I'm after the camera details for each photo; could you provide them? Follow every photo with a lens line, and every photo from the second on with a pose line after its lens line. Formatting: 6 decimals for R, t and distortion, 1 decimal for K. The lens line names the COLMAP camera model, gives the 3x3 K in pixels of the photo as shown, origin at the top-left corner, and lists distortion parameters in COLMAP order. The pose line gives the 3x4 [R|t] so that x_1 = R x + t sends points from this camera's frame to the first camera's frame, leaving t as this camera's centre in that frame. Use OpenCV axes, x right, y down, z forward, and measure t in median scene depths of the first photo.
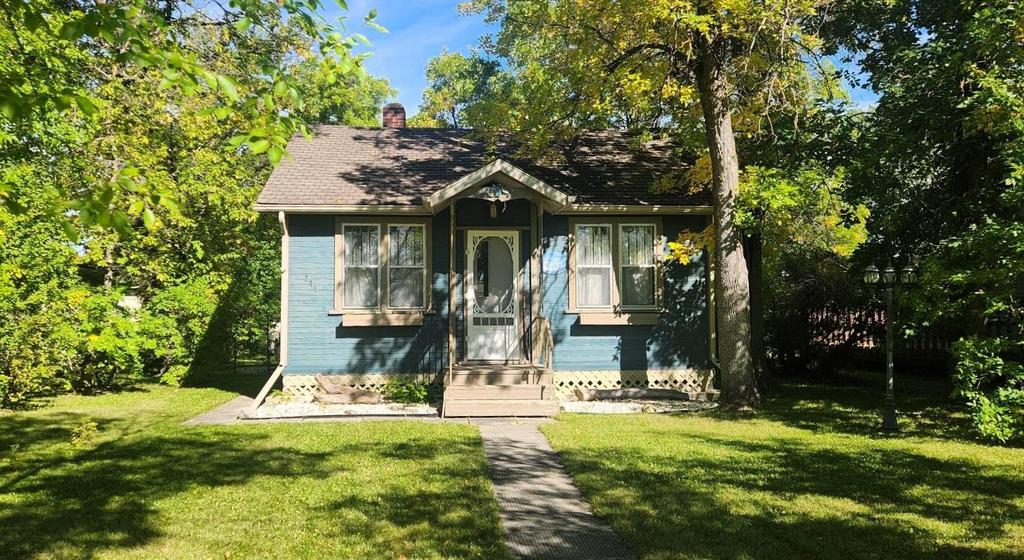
lens RADIAL K [[761.3, 0, 512.0], [0, 761.3, 280.0], [0, 0, 1]] dist [0.000445, 0.000109]
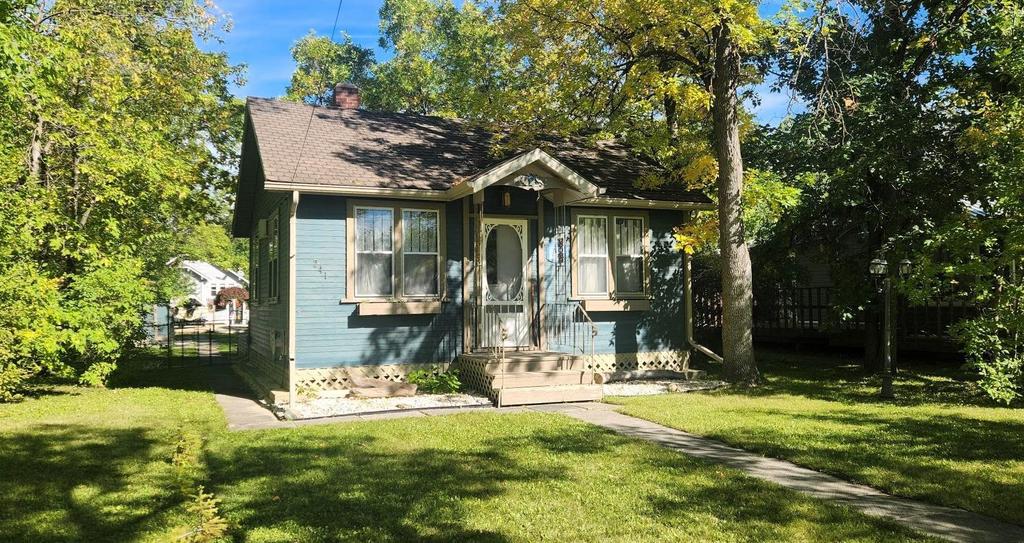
lens RADIAL K [[712.7, 0, 512.0], [0, 712.7, 271.5], [0, 0, 1]] dist [0.002560, 0.000328]
pose [[0.949137, 0.007790, 0.314766, -0.313234], [-0.009267, 0.999952, 0.003196, 0.001604], [-0.314726, -0.005950, 0.949164, 0.101390]]
